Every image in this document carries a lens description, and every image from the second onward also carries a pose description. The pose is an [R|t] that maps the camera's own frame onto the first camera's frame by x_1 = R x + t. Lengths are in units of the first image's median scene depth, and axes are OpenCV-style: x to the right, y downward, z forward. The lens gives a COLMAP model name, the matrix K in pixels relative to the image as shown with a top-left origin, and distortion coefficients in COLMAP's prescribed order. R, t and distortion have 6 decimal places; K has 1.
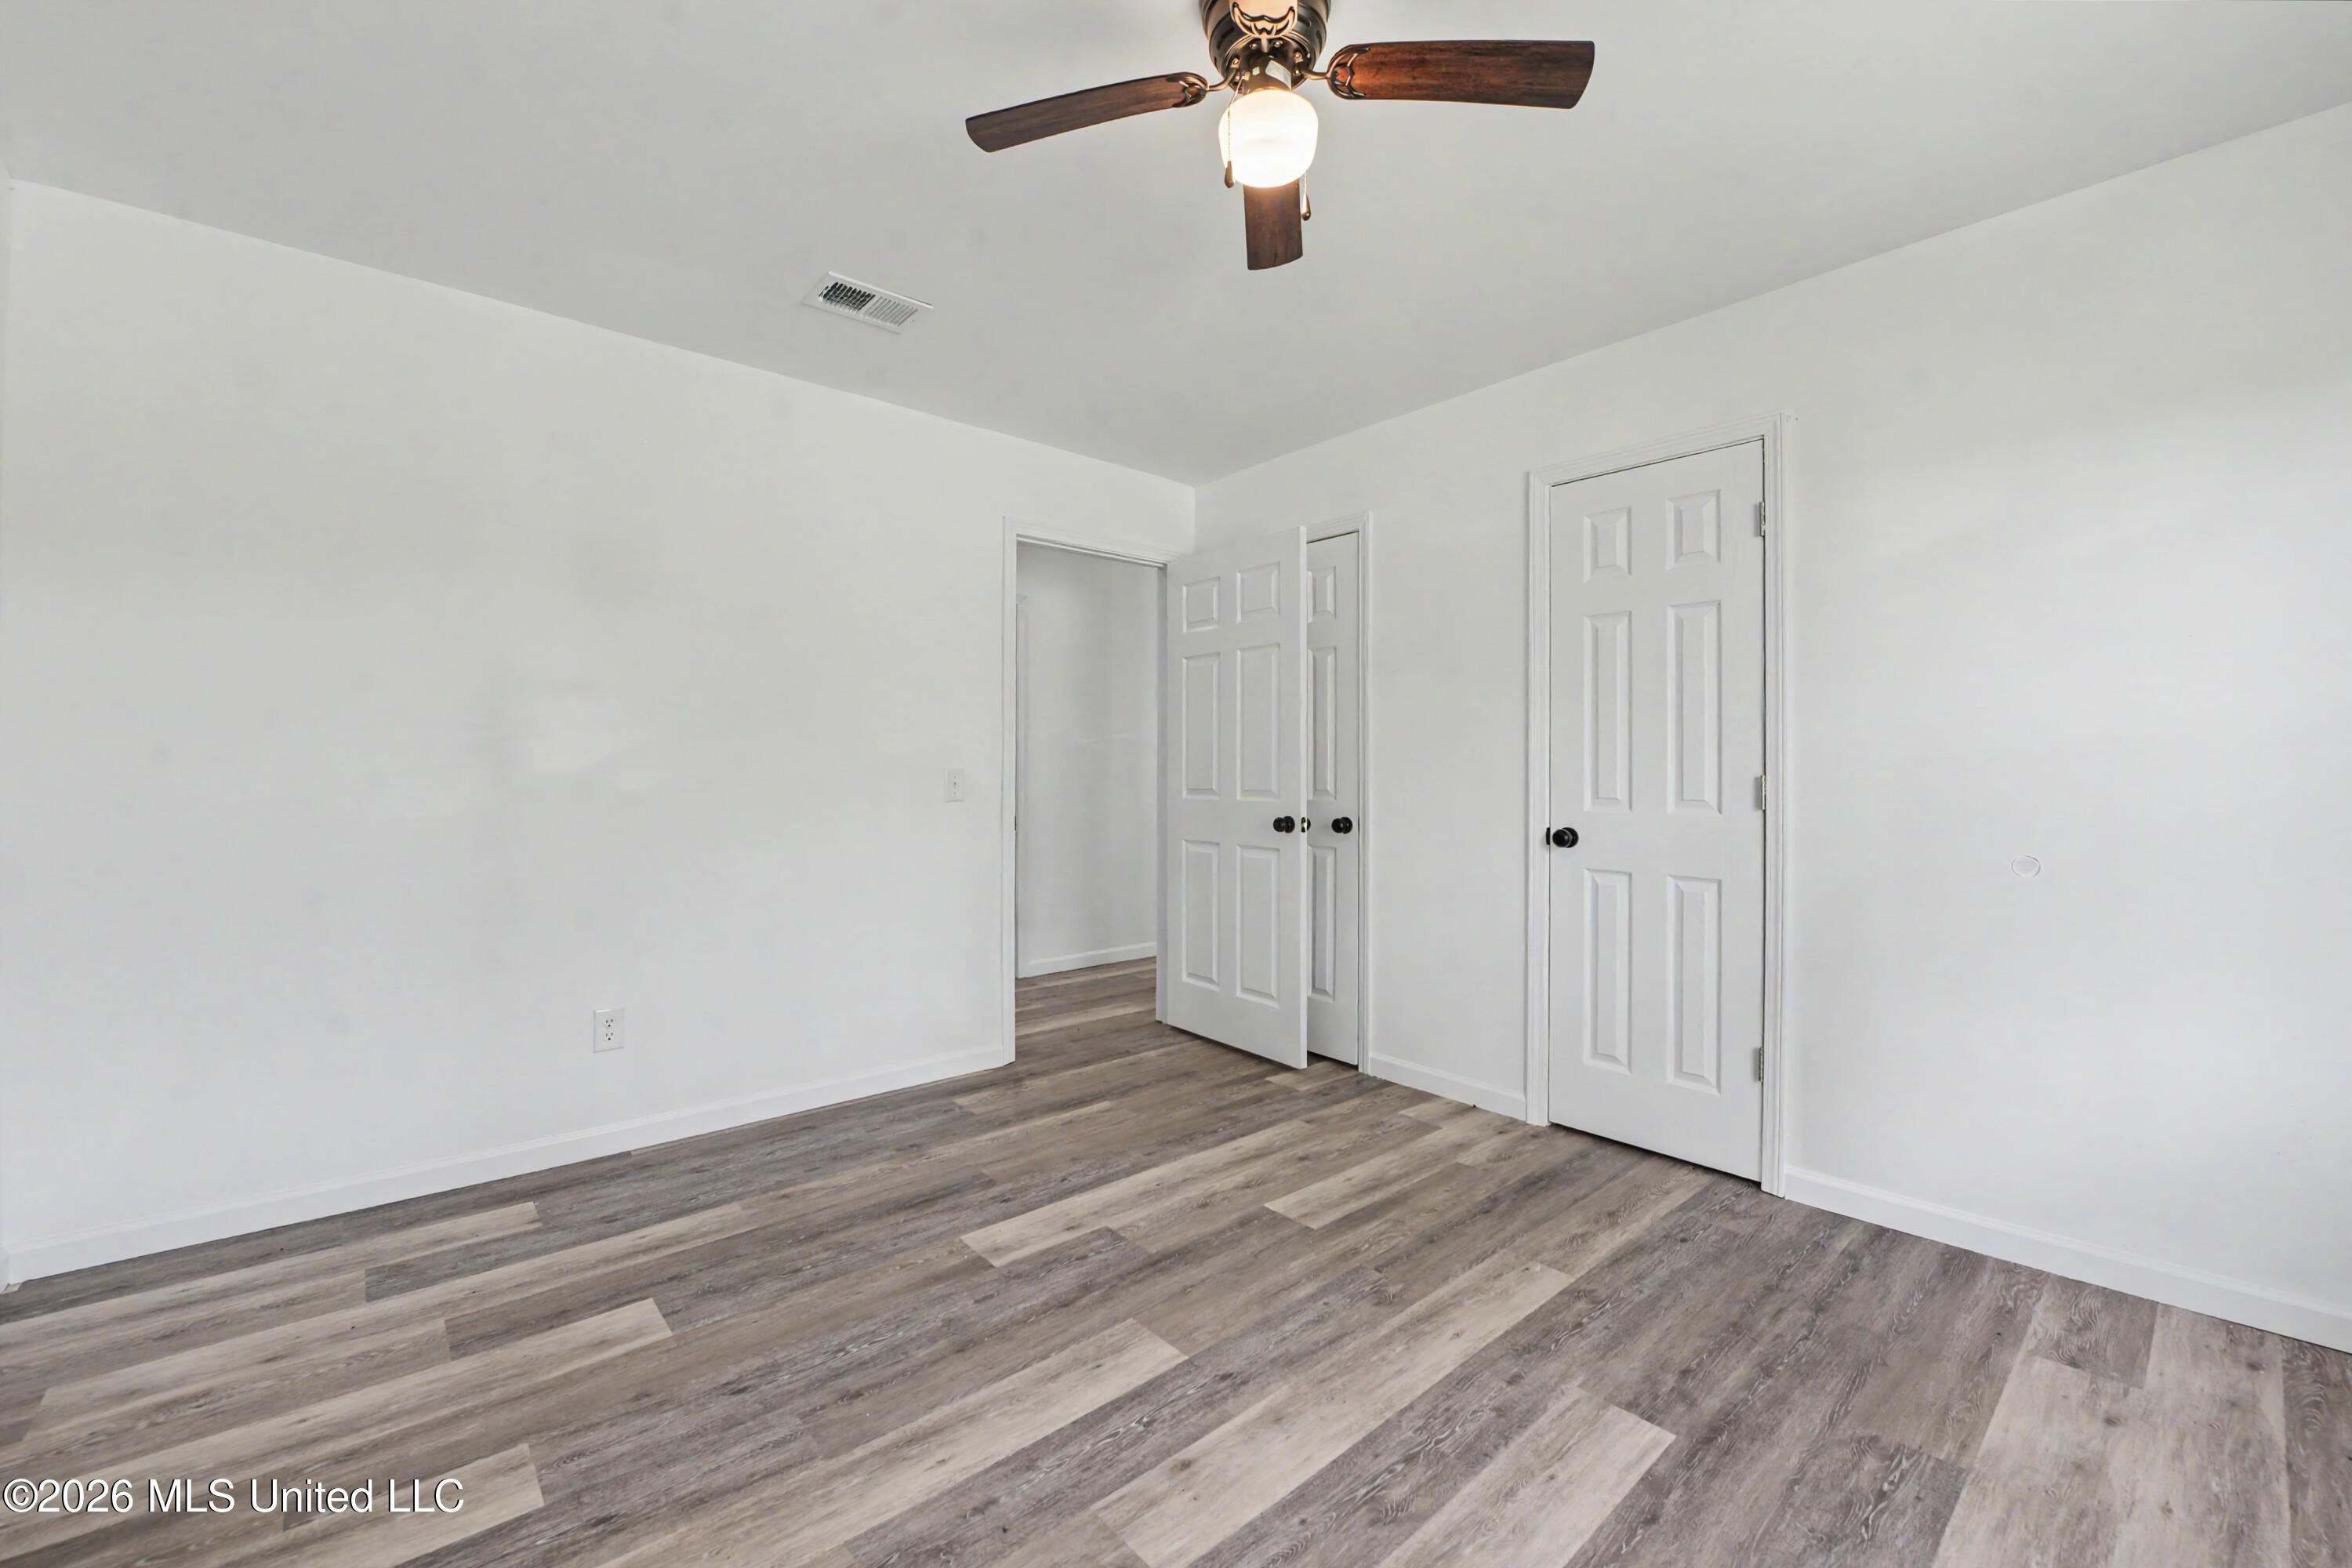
lens RADIAL K [[946.9, 0, 1173.9], [0, 946.9, 784.1], [0, 0, 1]] dist [-0.018764, -0.000624]
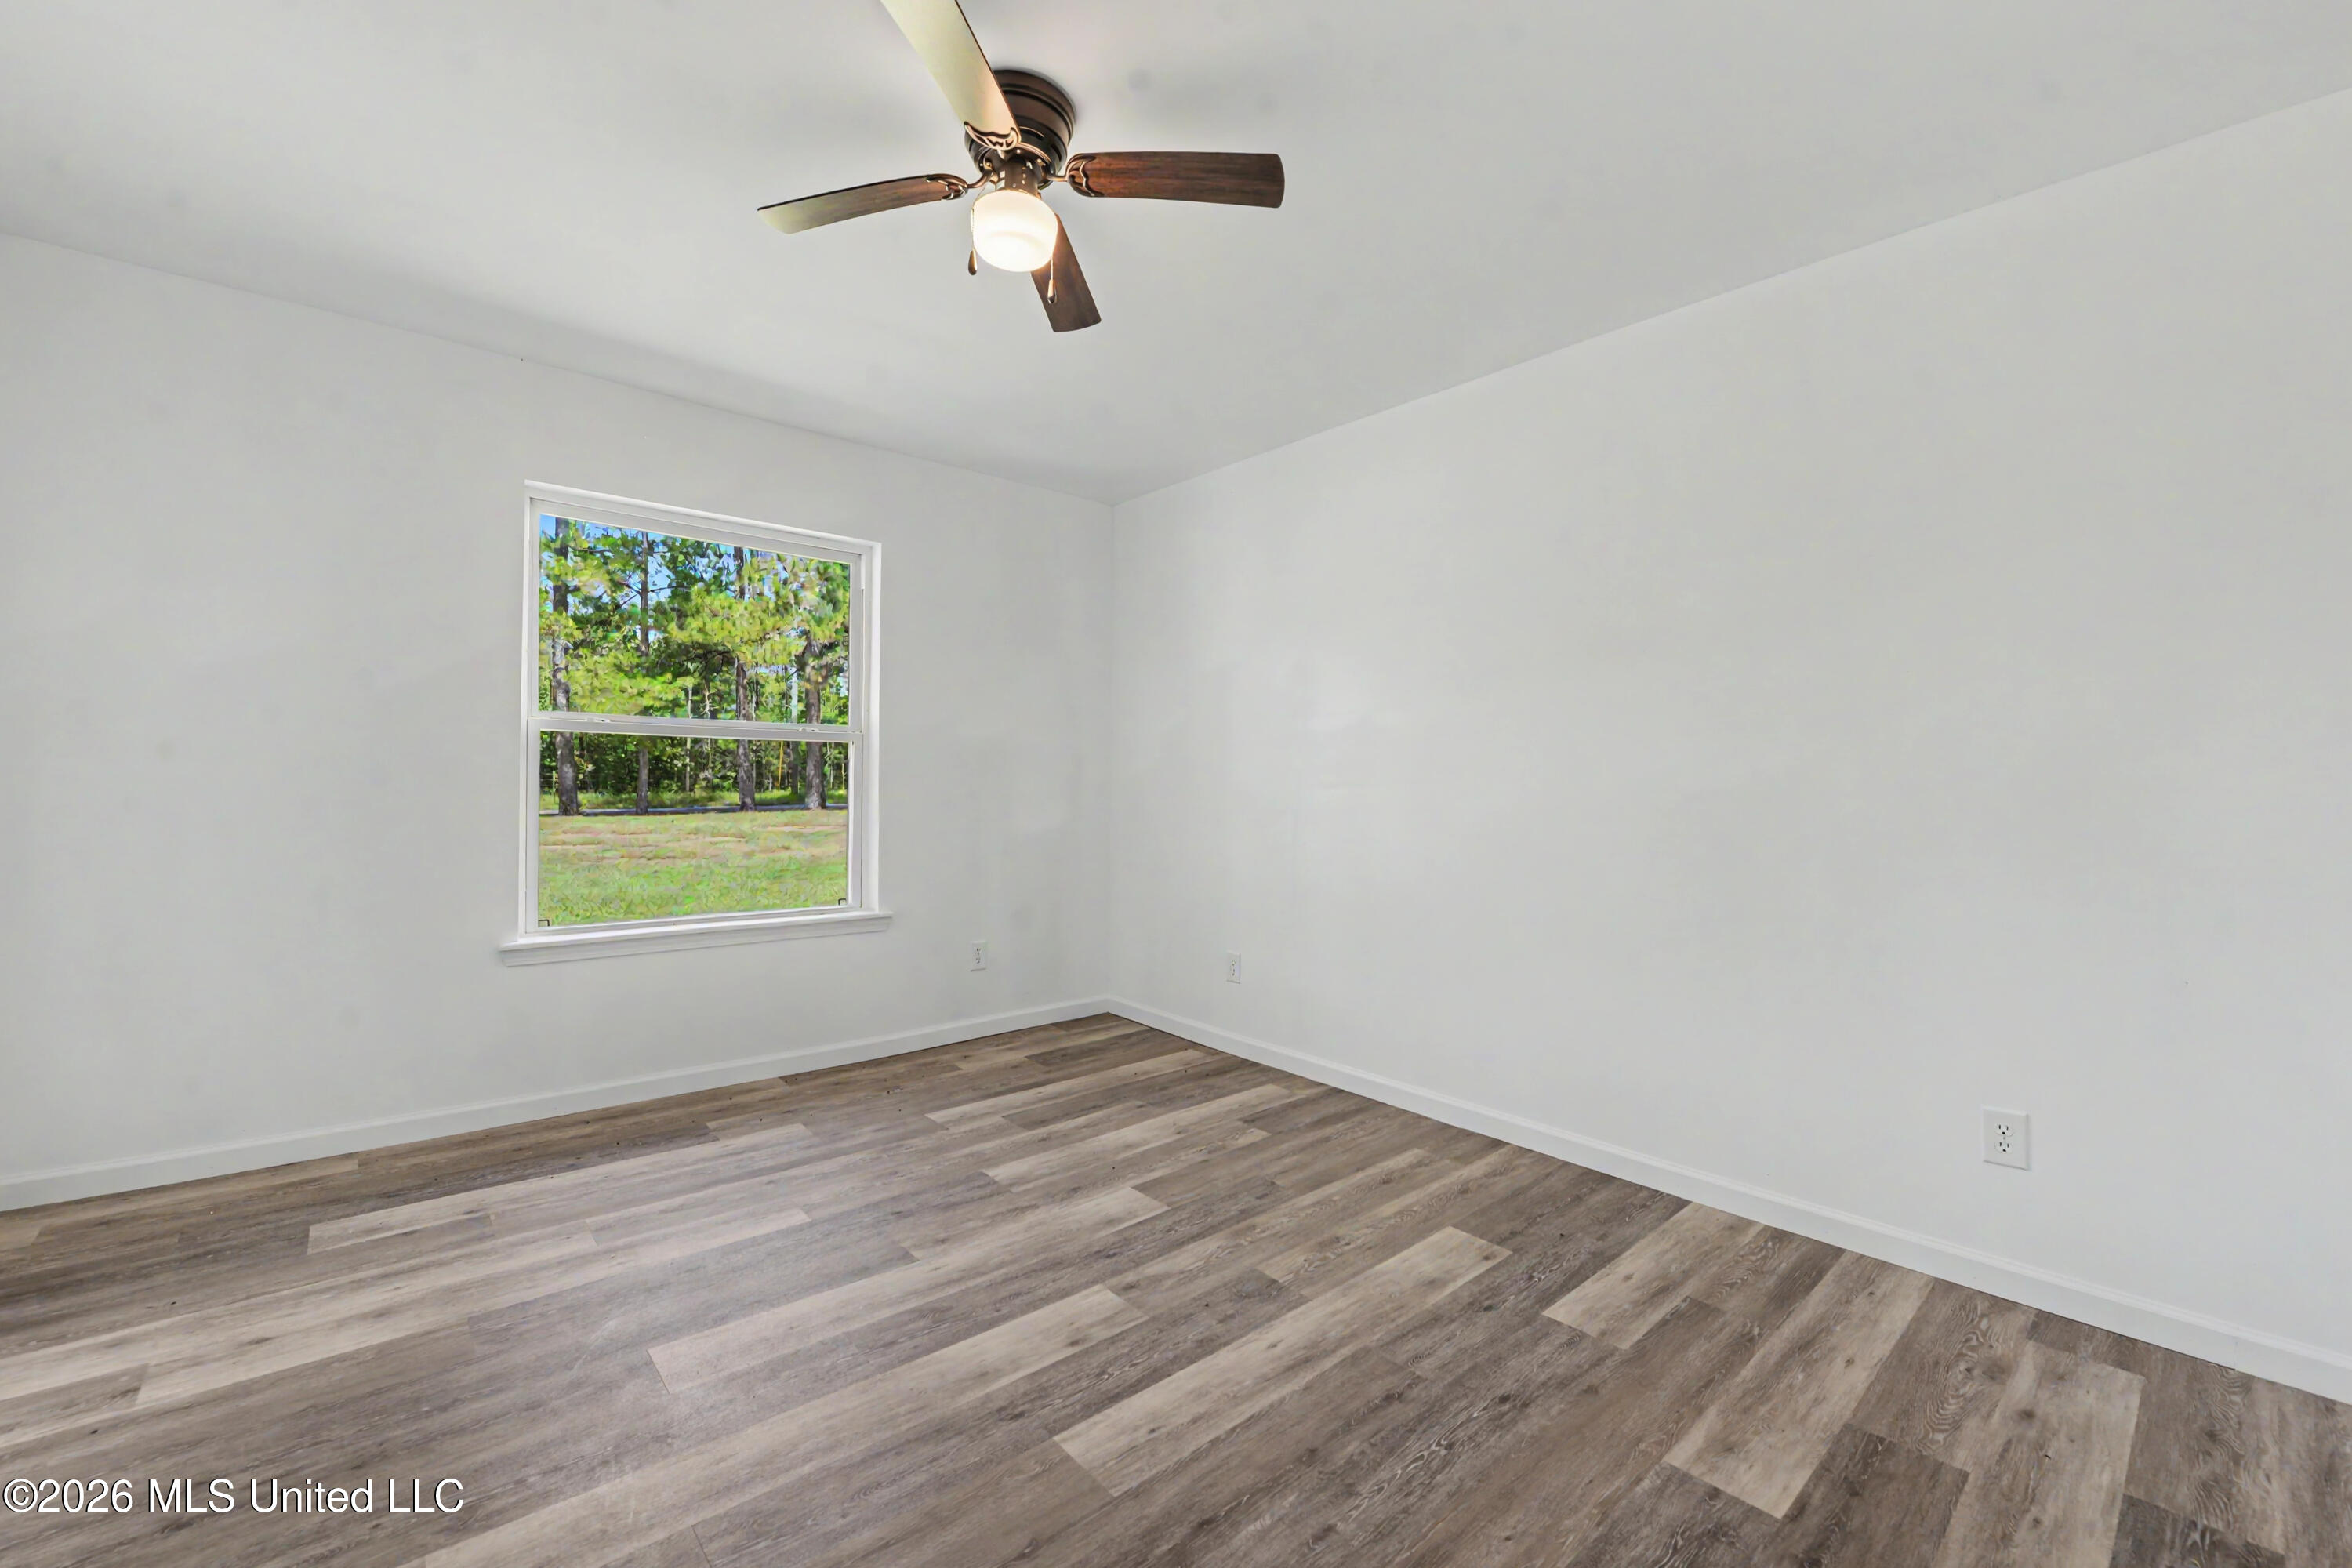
lens RADIAL K [[946.9, 0, 1173.9], [0, 946.9, 784.7], [0, 0, 1]] dist [-0.018764, -0.000624]
pose [[-0.999917, -0.012896, -0.000609, -0.098741], [-0.012906, 0.999687, 0.021423, -0.032181], [0.000333, 0.021429, -0.999770, 2.034764]]
